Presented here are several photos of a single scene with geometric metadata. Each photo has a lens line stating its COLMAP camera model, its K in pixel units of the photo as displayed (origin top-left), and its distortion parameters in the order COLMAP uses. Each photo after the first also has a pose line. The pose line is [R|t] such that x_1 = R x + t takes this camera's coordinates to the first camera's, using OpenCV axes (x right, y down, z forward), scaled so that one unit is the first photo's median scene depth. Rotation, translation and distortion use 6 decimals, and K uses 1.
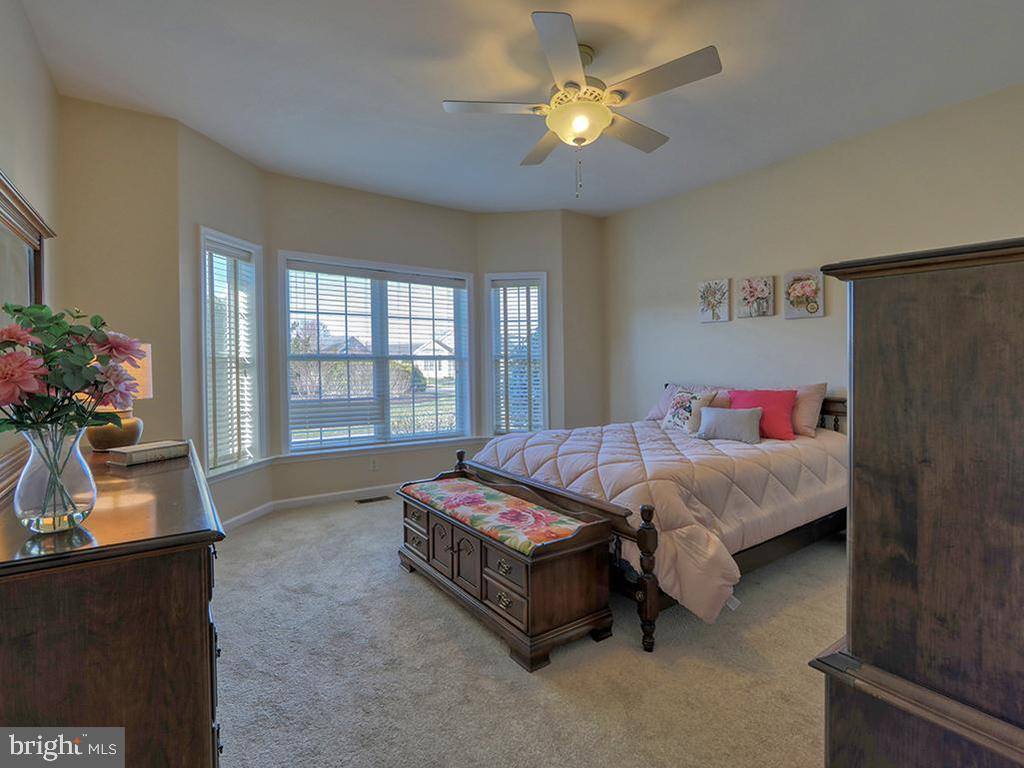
lens RADIAL K [[502.4, 0, 512.0], [0, 502.4, 384.0], [0, 0, 1]] dist [-0.000048, -0.000032]
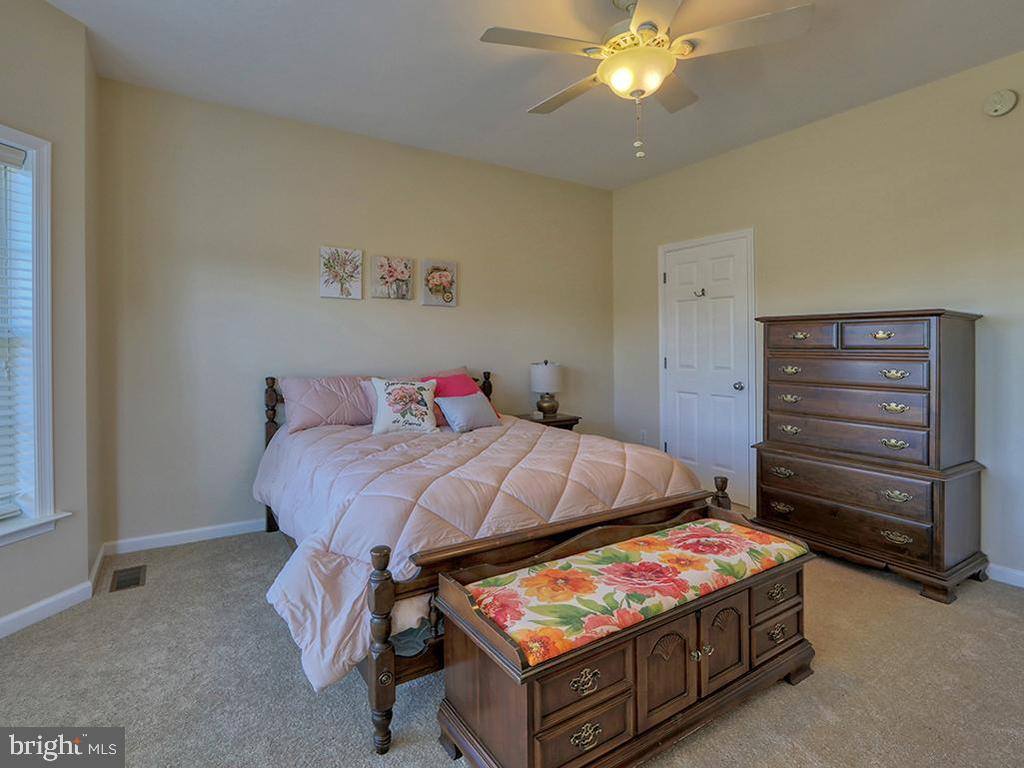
lens RADIAL K [[524.8, 0, 511.0], [0, 524.8, 348.3], [0, 0, 1]] dist [-0.001499, -0.000201]
pose [[0.032048, -0.001850, 0.999485, -0.543769], [0.040621, 0.999174, 0.000547, -0.037040], [-0.998661, 0.040583, 0.032097, 0.843513]]
